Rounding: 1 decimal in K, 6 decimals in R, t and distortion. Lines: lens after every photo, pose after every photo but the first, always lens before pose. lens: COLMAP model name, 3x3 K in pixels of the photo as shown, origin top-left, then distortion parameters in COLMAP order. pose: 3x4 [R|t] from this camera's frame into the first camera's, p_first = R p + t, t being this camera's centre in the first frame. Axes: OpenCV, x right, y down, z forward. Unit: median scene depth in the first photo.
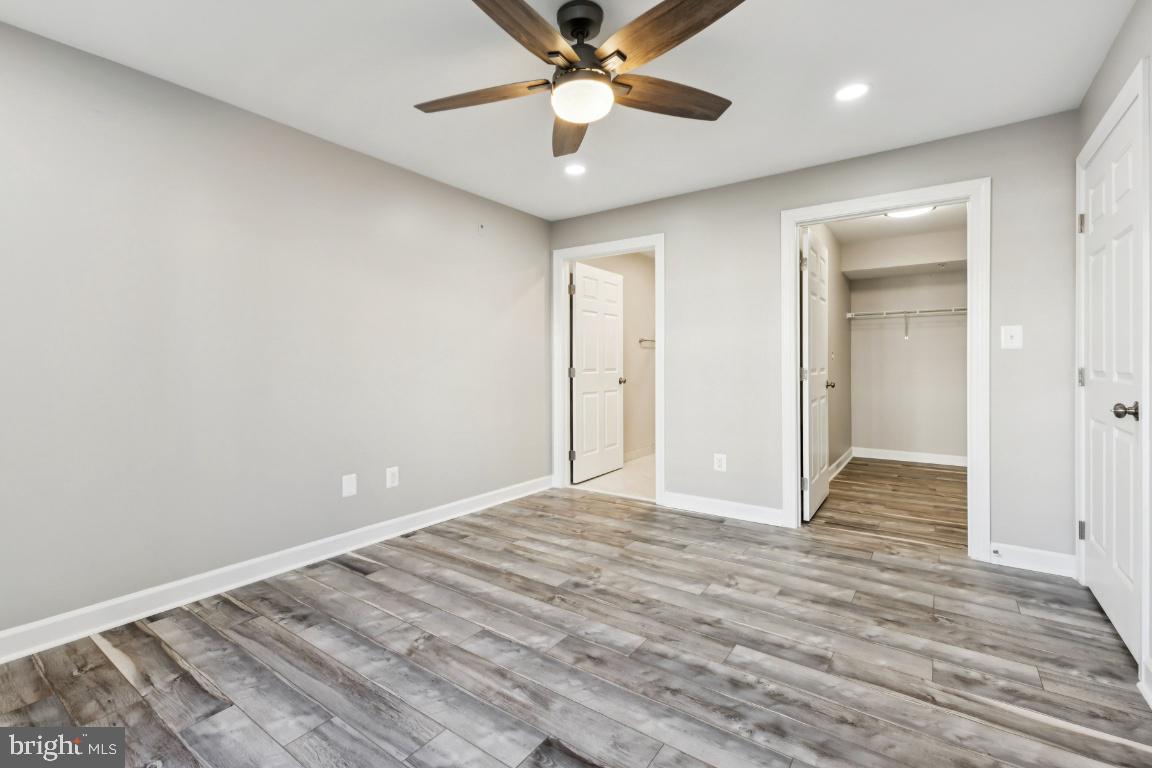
lens RADIAL K [[520.4, 0, 574.9], [0, 520.4, 373.1], [0, 0, 1]] dist [0.005557, 0.000276]
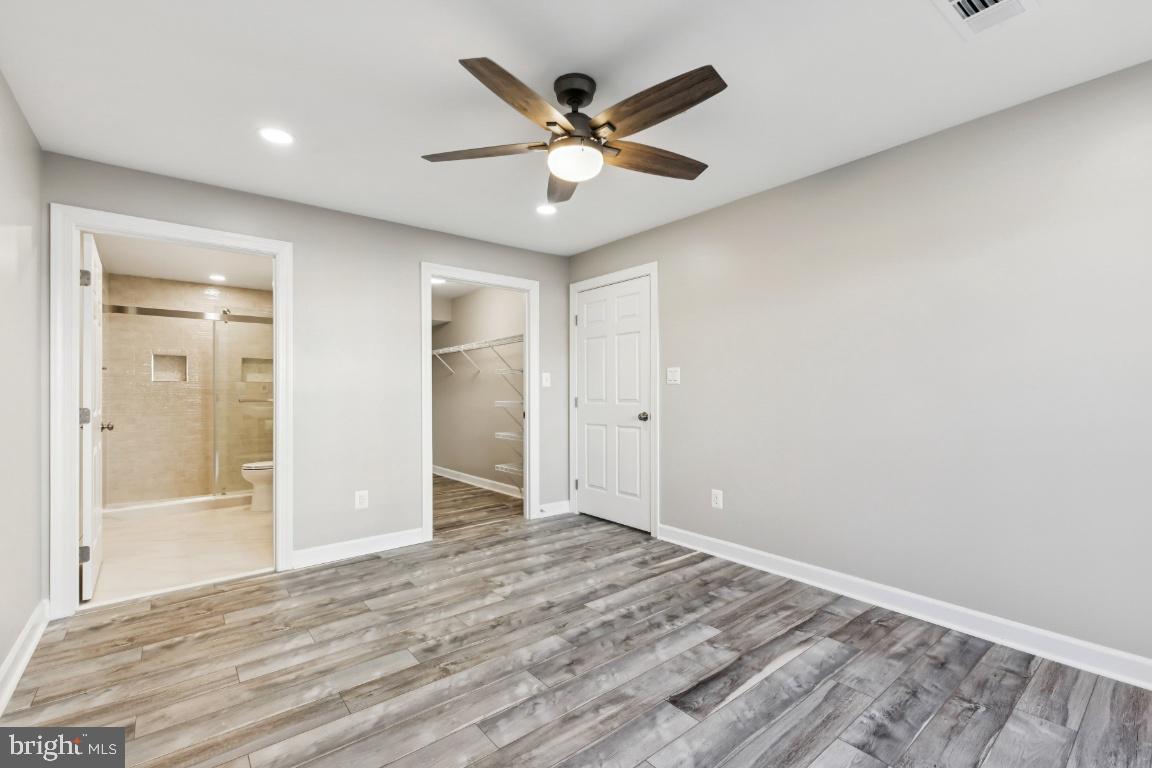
lens RADIAL K [[500.7, 0, 576.5], [0, 500.7, 392.6], [0, 0, 1]] dist [0.011616, -0.001028]
pose [[0.256506, -0.002038, 0.966540, -0.771067], [0.025990, 0.999651, -0.004789, -0.018907], [-0.966193, 0.026349, 0.256470, 0.542525]]
